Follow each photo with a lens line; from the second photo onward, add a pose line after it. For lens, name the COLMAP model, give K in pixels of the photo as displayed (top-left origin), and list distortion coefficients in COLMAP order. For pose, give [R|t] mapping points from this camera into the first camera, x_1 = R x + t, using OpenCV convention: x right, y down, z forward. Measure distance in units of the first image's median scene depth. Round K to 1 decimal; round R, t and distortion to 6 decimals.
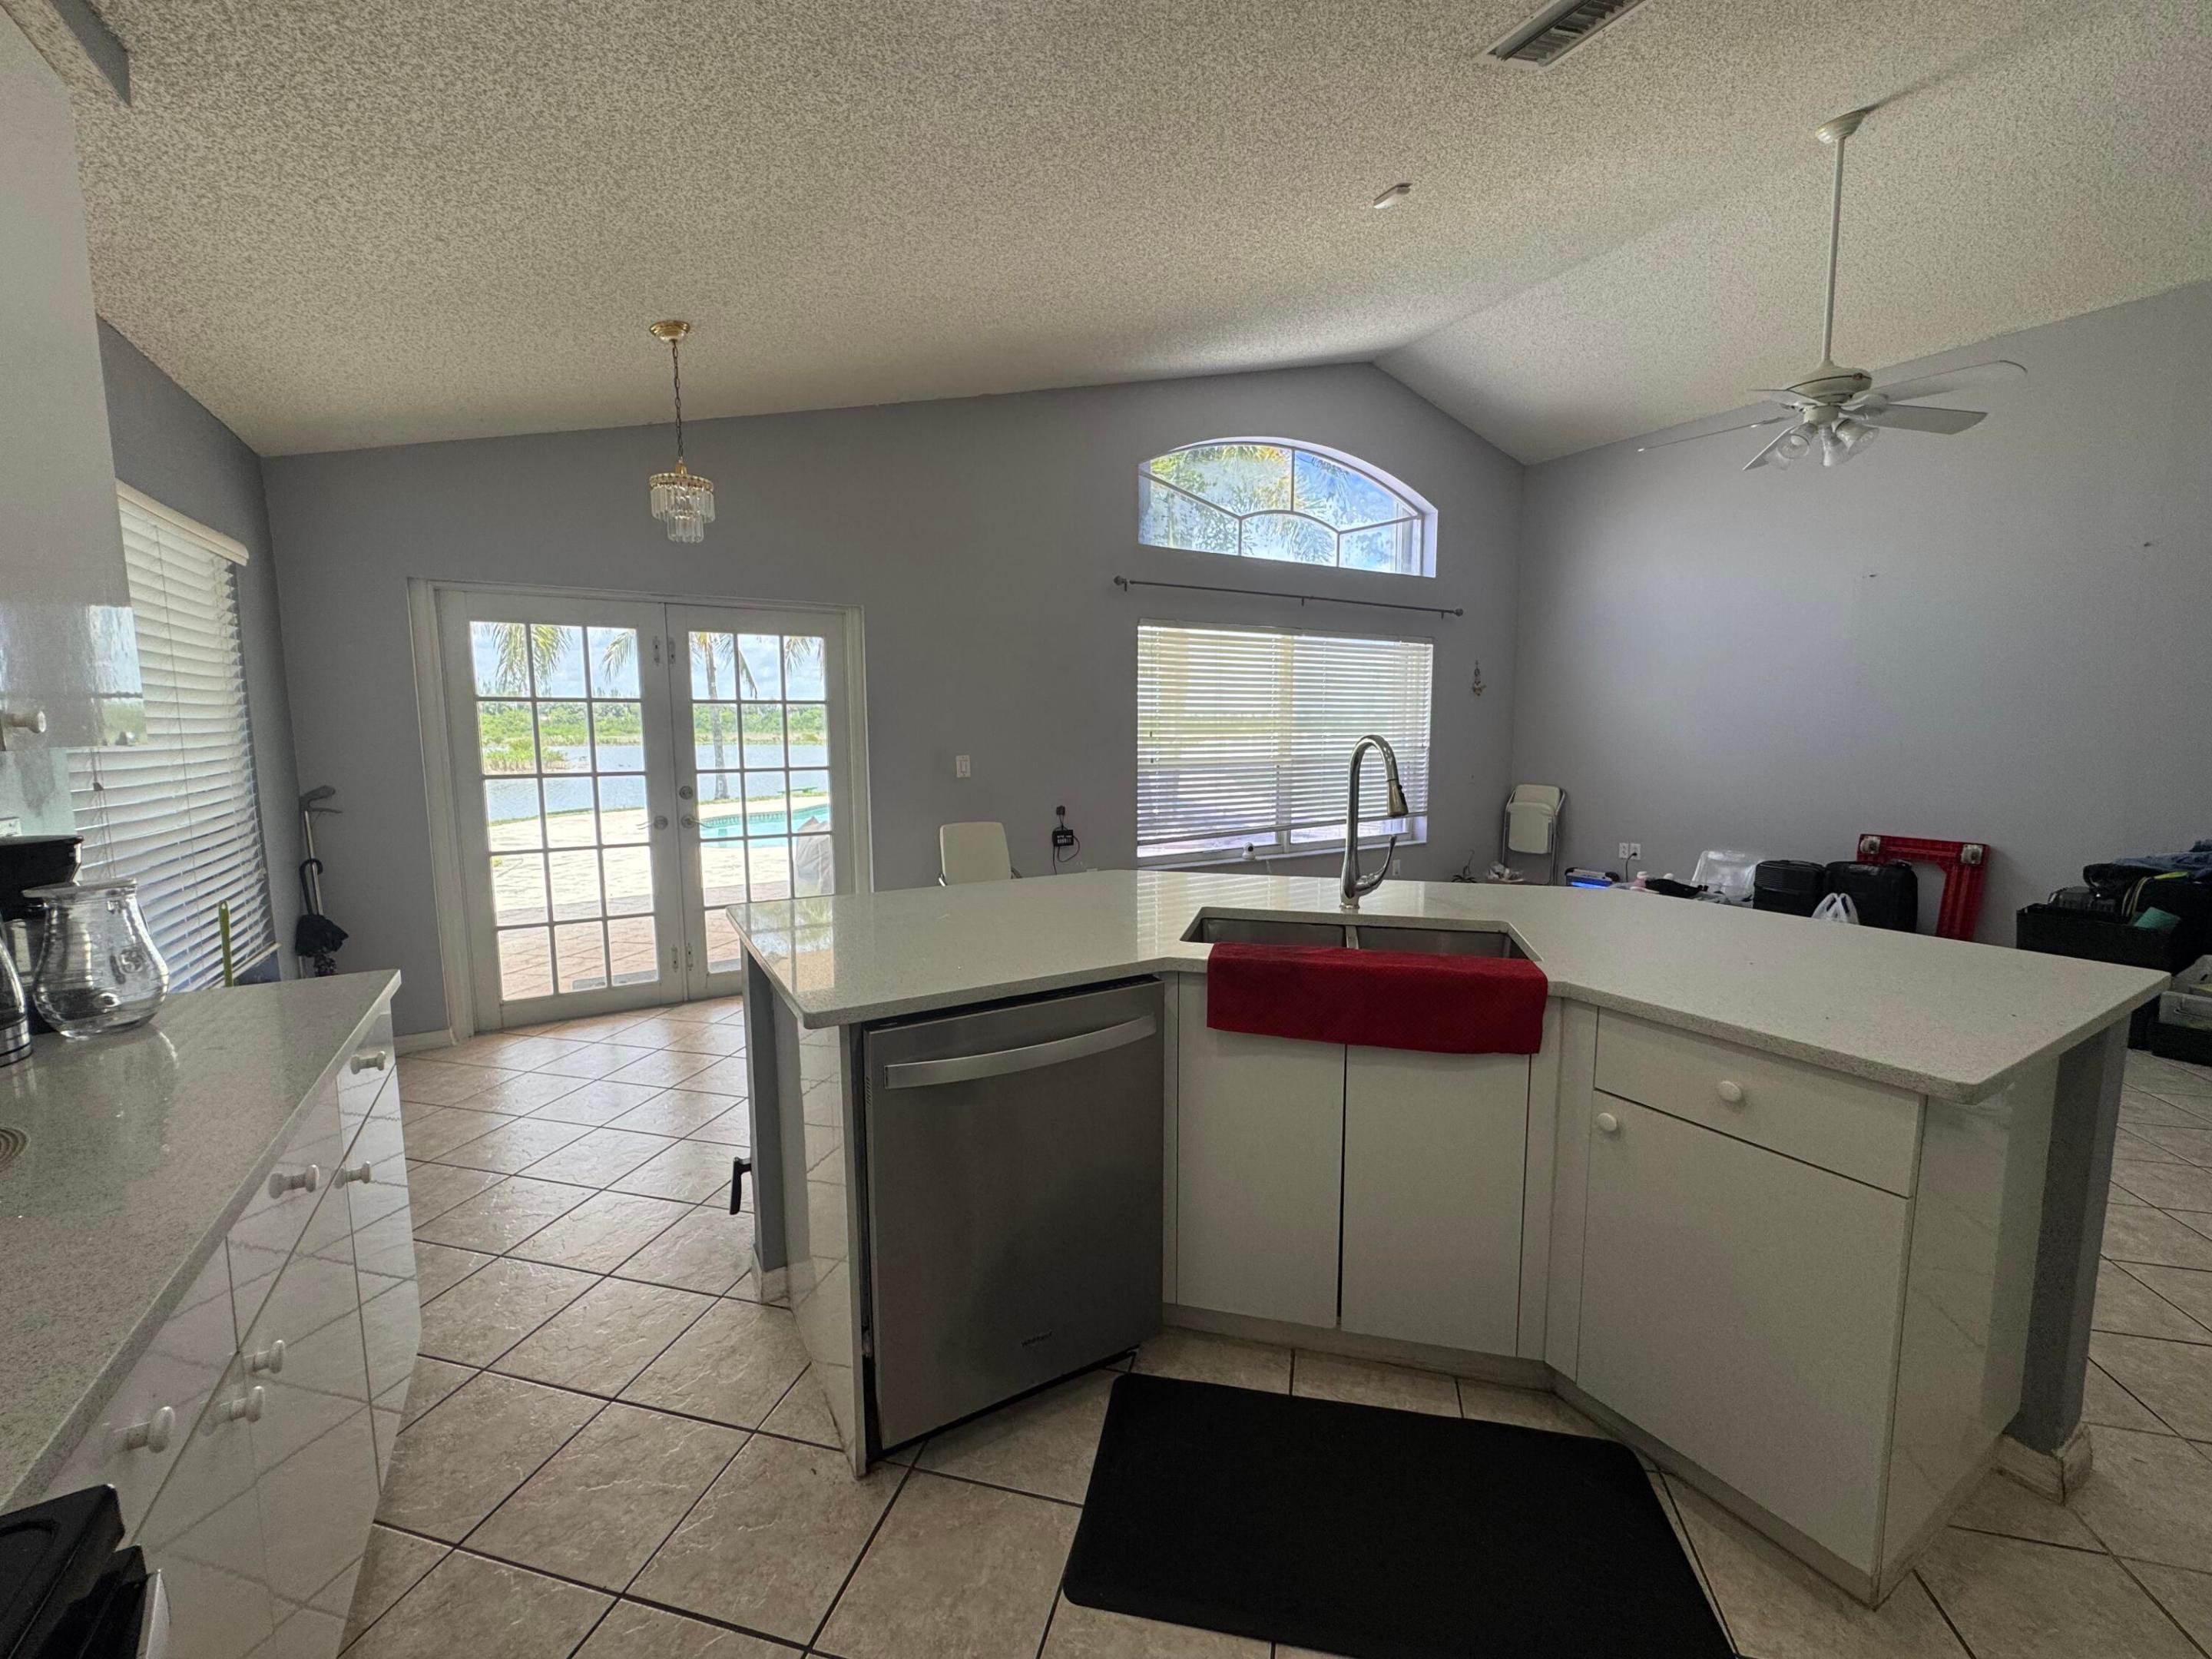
lens RADIAL K [[887.1, 0, 1105.1], [0, 887.1, 825.1], [0, 0, 1]] dist [-0.002429, 0.000374]
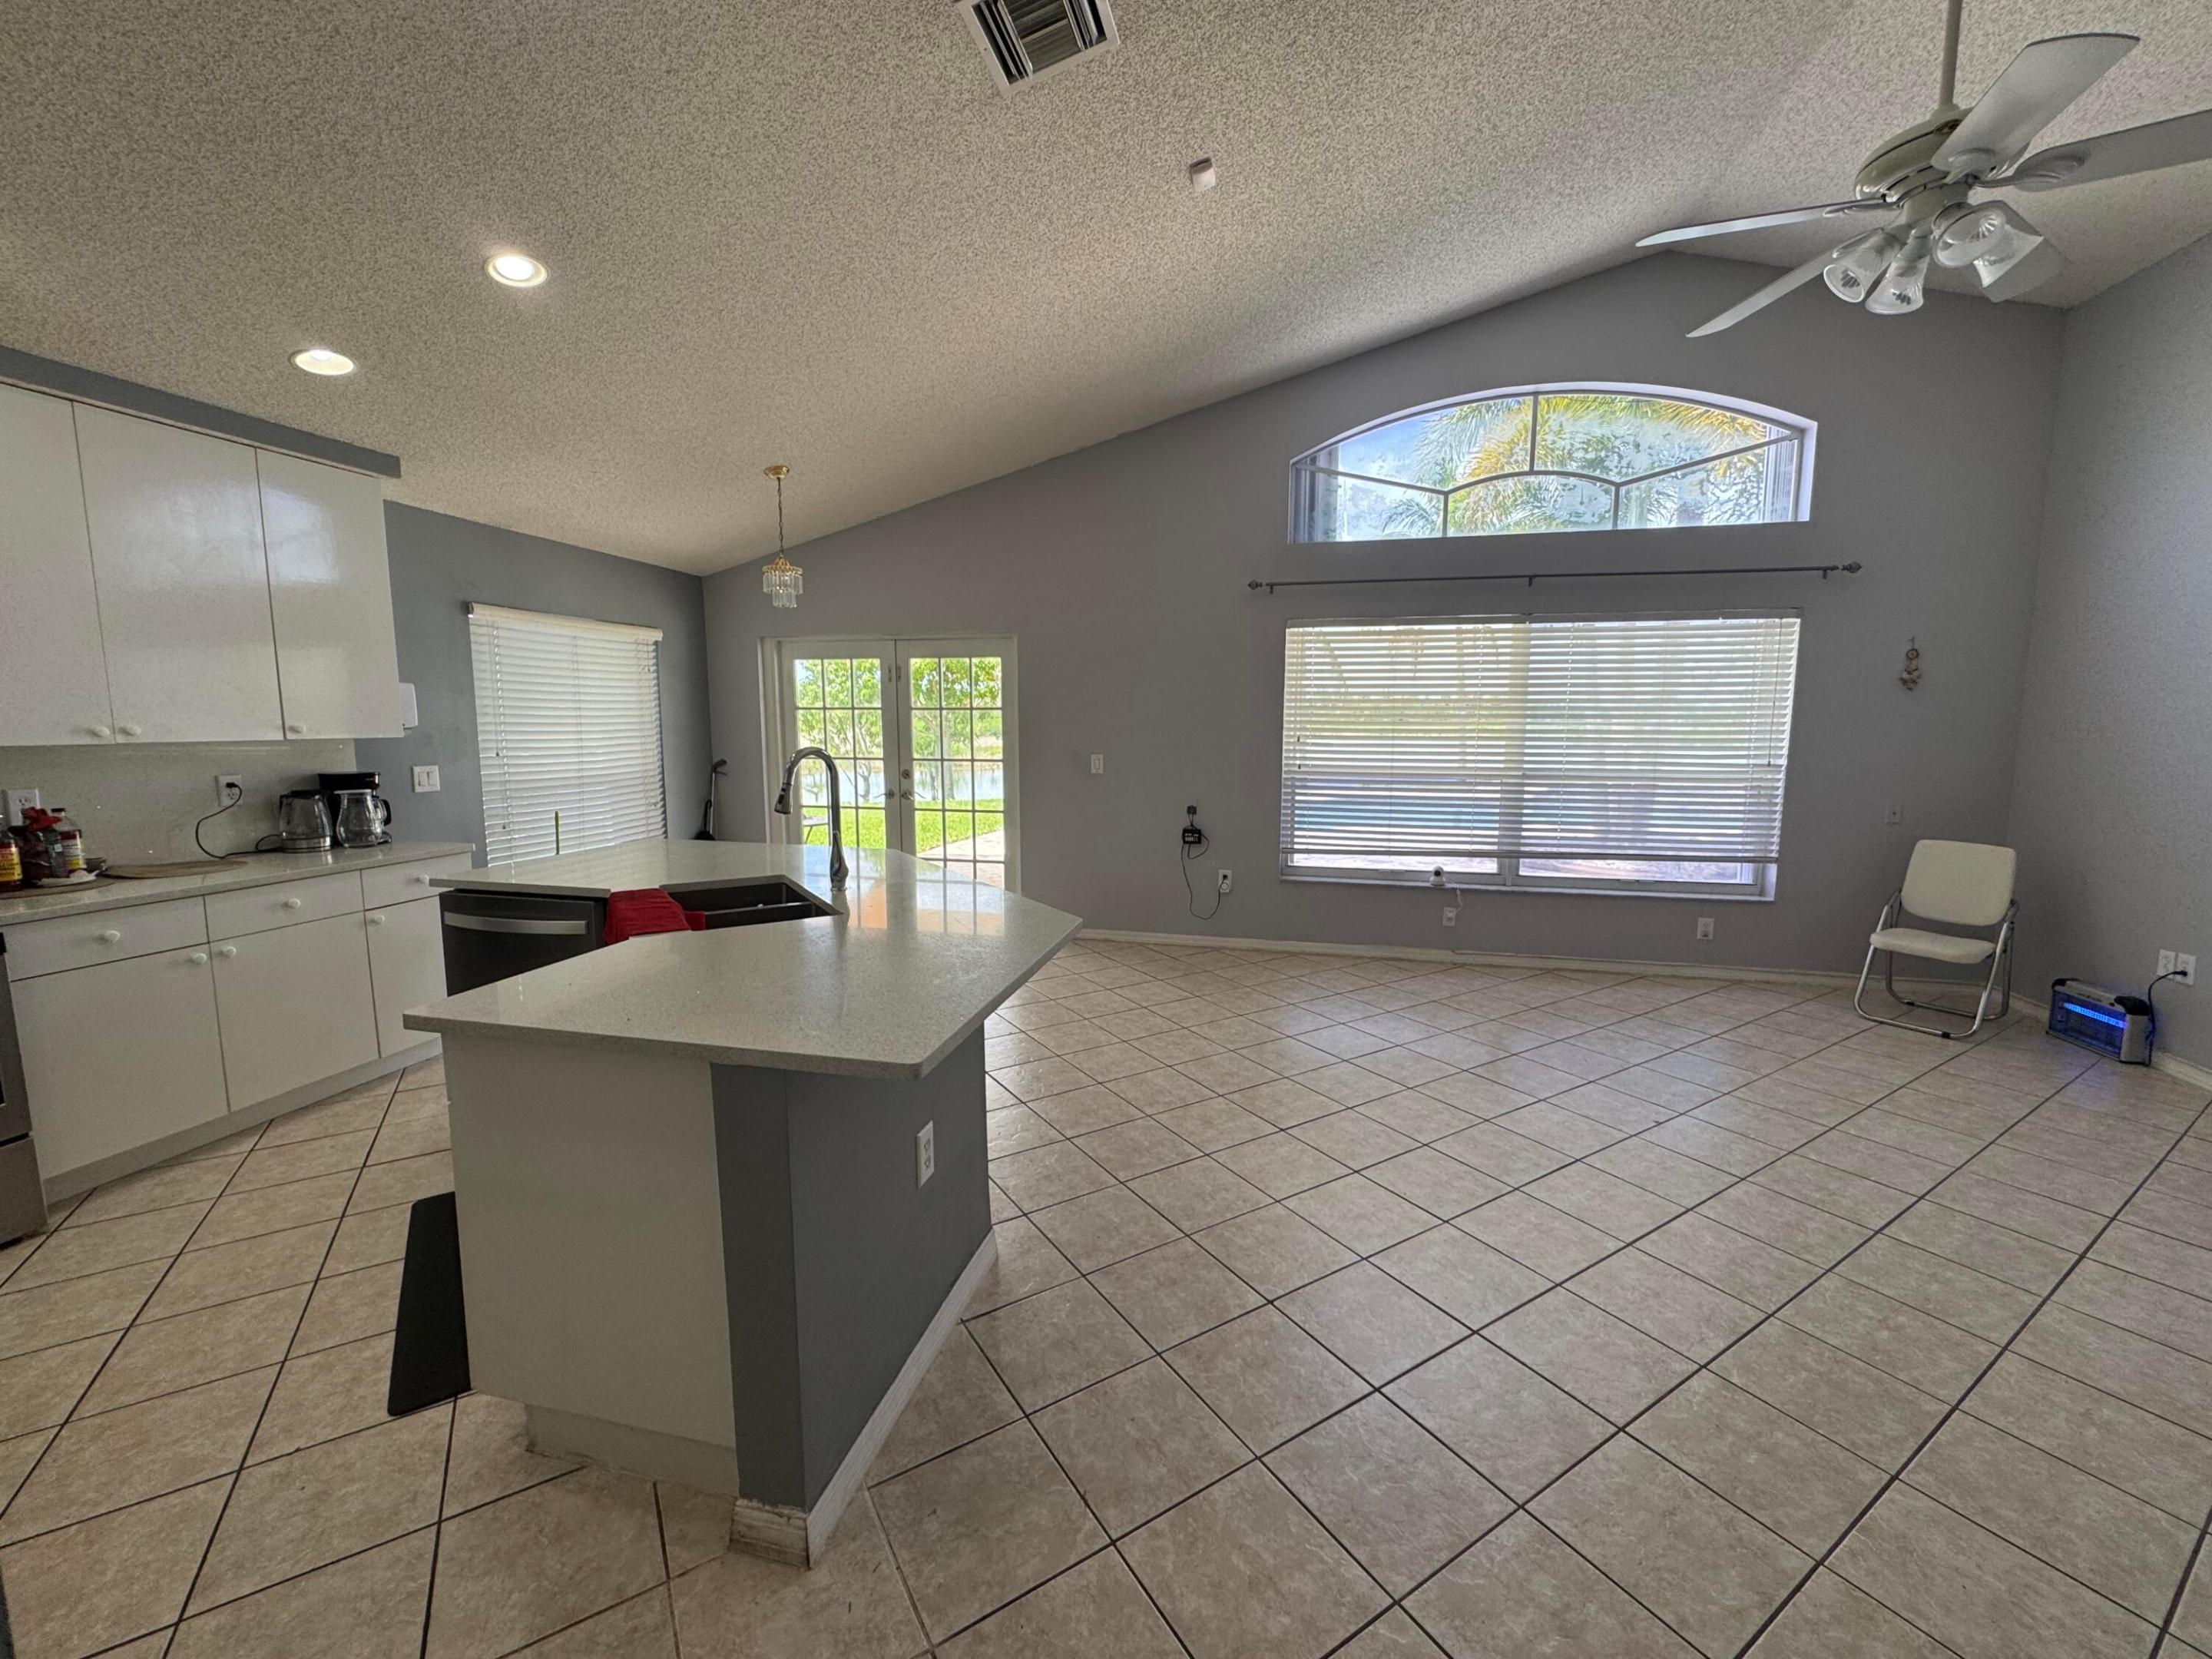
lens RADIAL K [[887.1, 0, 1105.1], [0, 887.1, 825.1], [0, 0, 1]] dist [-0.002429, 0.000374]
pose [[0.722504, 0.086599, -0.685921, 0.555734], [-0.084144, 0.995763, 0.037086, -0.026856], [0.686227, 0.030921, 0.726730, 0.152915]]
